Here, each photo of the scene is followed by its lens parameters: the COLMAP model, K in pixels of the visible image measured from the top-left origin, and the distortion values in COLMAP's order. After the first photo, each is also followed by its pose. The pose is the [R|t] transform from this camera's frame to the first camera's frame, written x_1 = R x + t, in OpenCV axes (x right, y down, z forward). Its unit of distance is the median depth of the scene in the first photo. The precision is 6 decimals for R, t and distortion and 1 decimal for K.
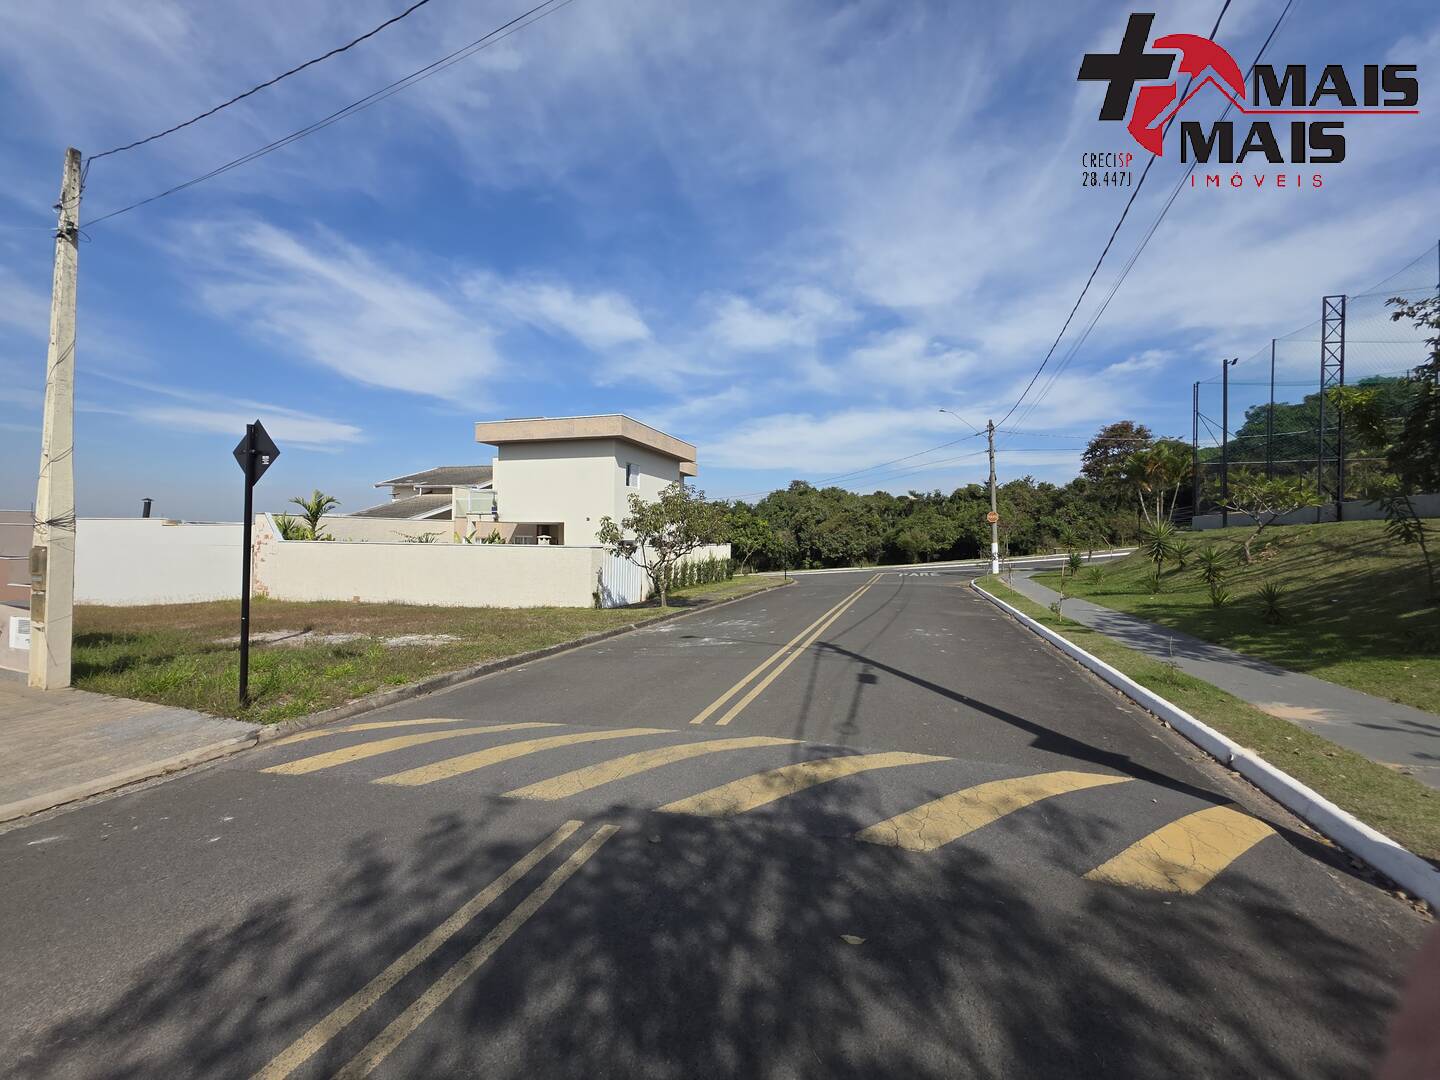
lens RADIAL K [[579.1, 0, 728.0], [0, 579.1, 535.1], [0, 0, 1]] dist [-0.000071, 0.000259]
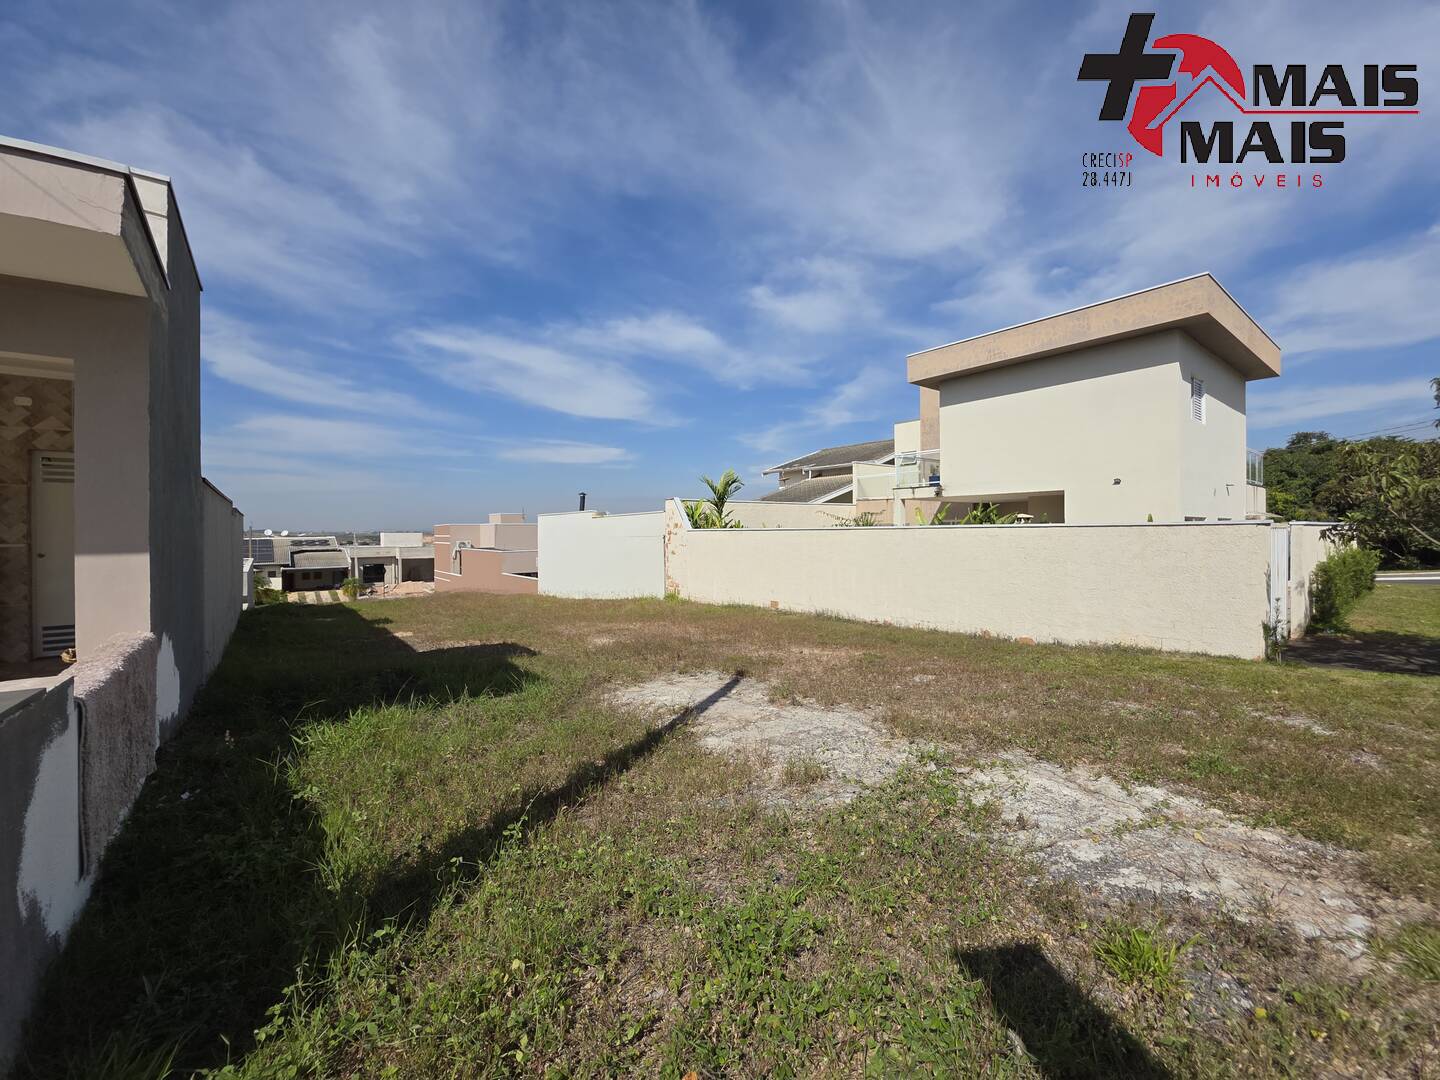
lens RADIAL K [[579.1, 0, 727.1], [0, 579.1, 535.2], [0, 0, 1]] dist [-0.000071, 0.000259]
pose [[0.838677, -0.016375, -0.544382, -0.249940], [0.022592, 0.999734, 0.004733, 0.013938], [0.544160, -0.016269, 0.838824, 0.300789]]
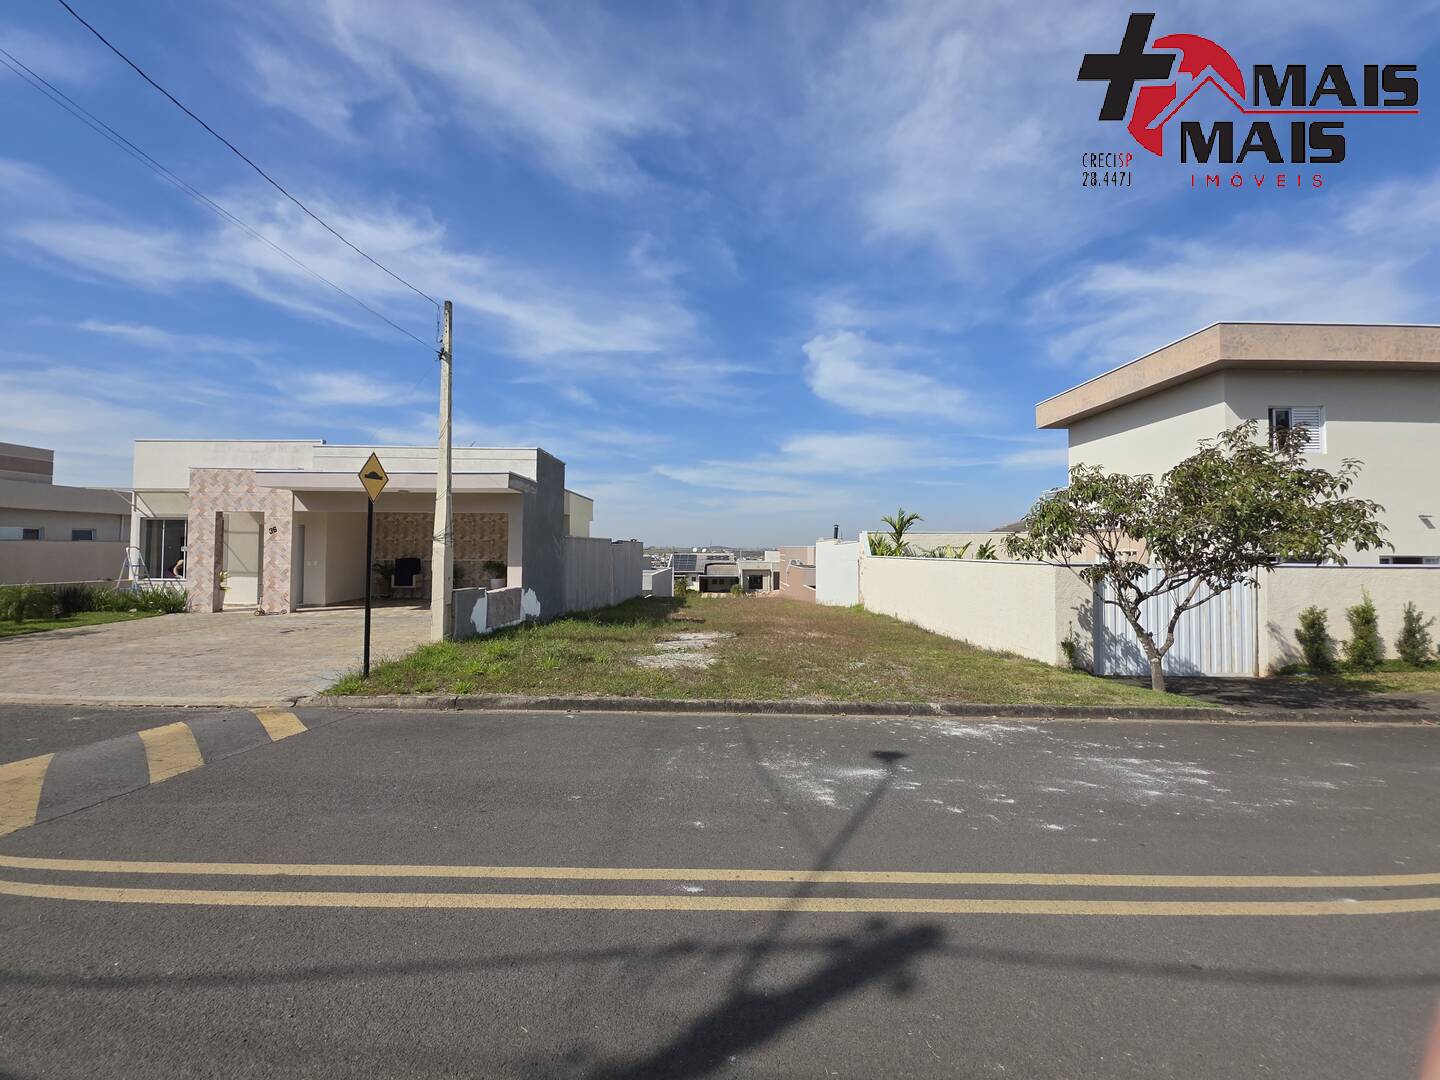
lens RADIAL K [[579.1, 0, 721.3], [0, 579.1, 548.1], [0, 0, 1]] dist [-0.000071, 0.000259]
pose [[0.309728, -0.014280, -0.950718, 0.171049], [0.004555, 0.999898, -0.013535, 0.007414], [0.950814, -0.000139, 0.309761, 0.363977]]
